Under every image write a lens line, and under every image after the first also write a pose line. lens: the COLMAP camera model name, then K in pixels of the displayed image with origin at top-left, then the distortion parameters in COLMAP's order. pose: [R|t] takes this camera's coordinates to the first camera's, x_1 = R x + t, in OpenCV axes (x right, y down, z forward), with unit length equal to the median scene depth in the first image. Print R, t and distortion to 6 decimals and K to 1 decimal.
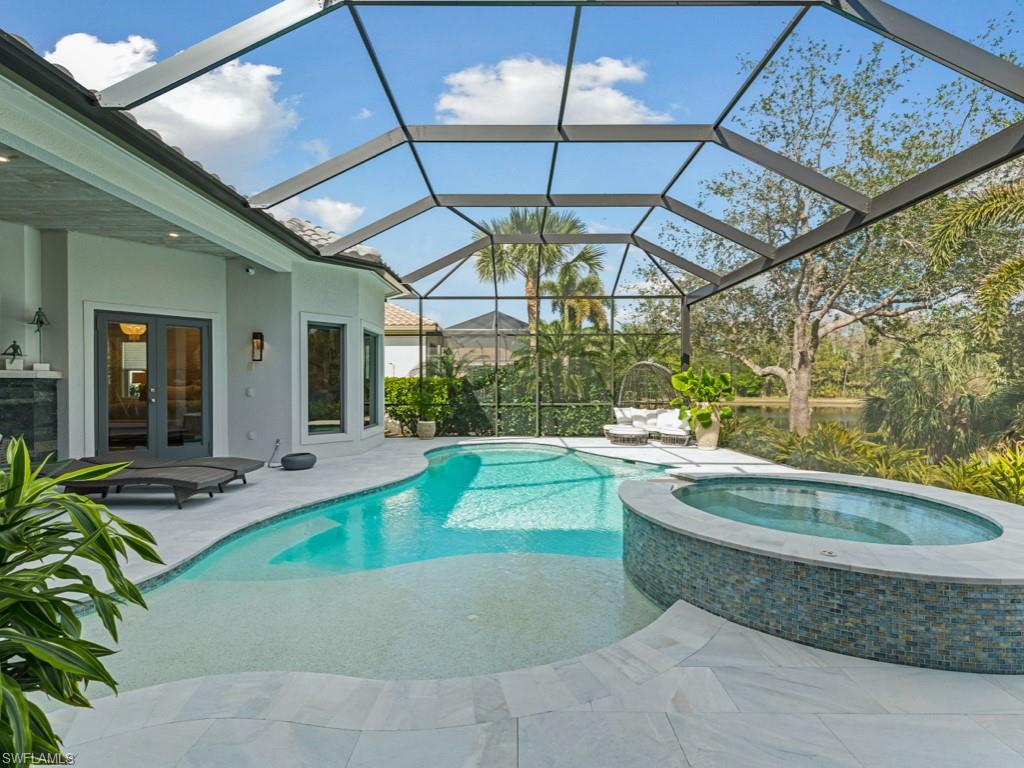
lens RADIAL K [[416.4, 0, 512.0], [0, 416.4, 384.0], [0, 0, 1]] dist [0.000028, -0.000018]
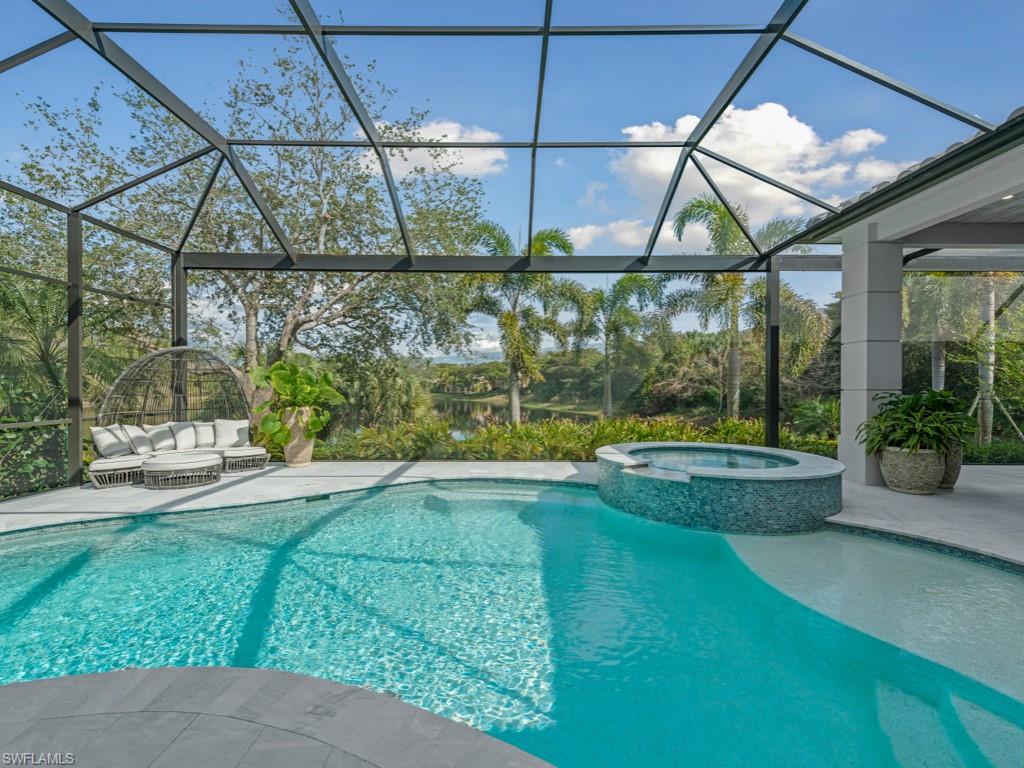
lens RADIAL K [[458.4, 0, 512.1], [0, 458.4, 387.3], [0, 0, 1]] dist [0.000129, -0.000049]
pose [[-0.010765, -0.005885, 0.999925, -0.372474], [-0.003192, 0.999978, 0.005851, 0.001660], [-0.999937, -0.003128, -0.010784, 0.560696]]
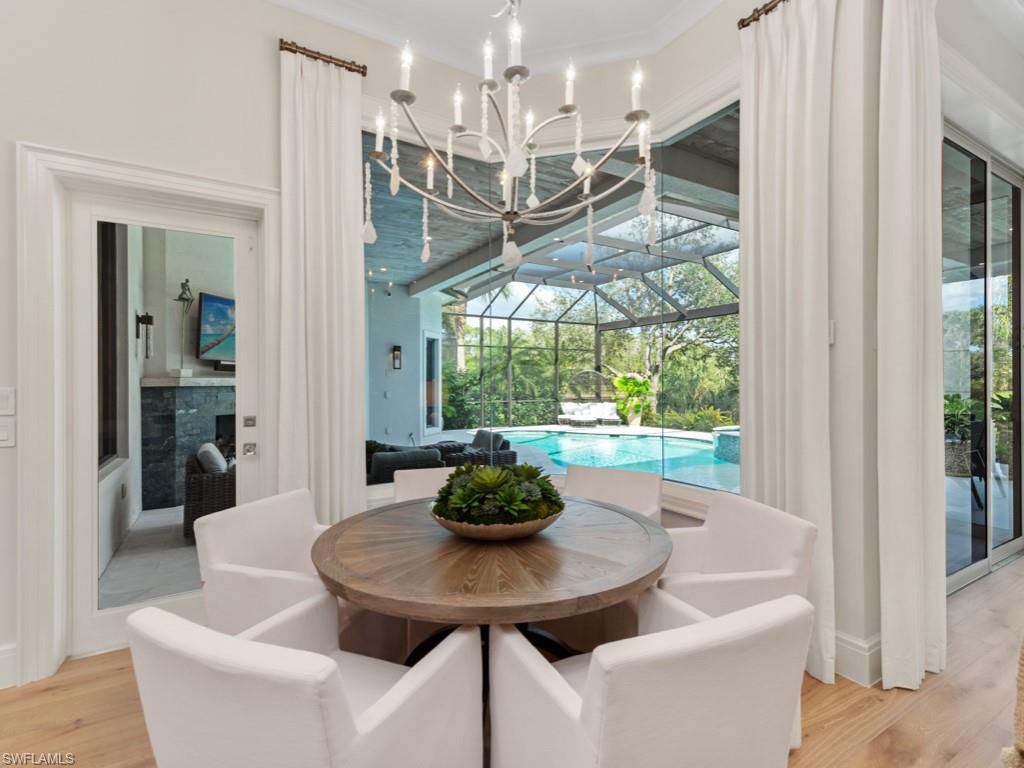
lens RADIAL K [[460.1, 0, 511.2], [0, 460.1, 387.8], [0, 0, 1]] dist [0.000839, 0.000064]
pose [[0.859097, -0.011004, 0.511695, -0.749381], [0.007519, 0.999932, 0.008881, -0.008503], [-0.511758, -0.003782, 0.859121, -0.223309]]
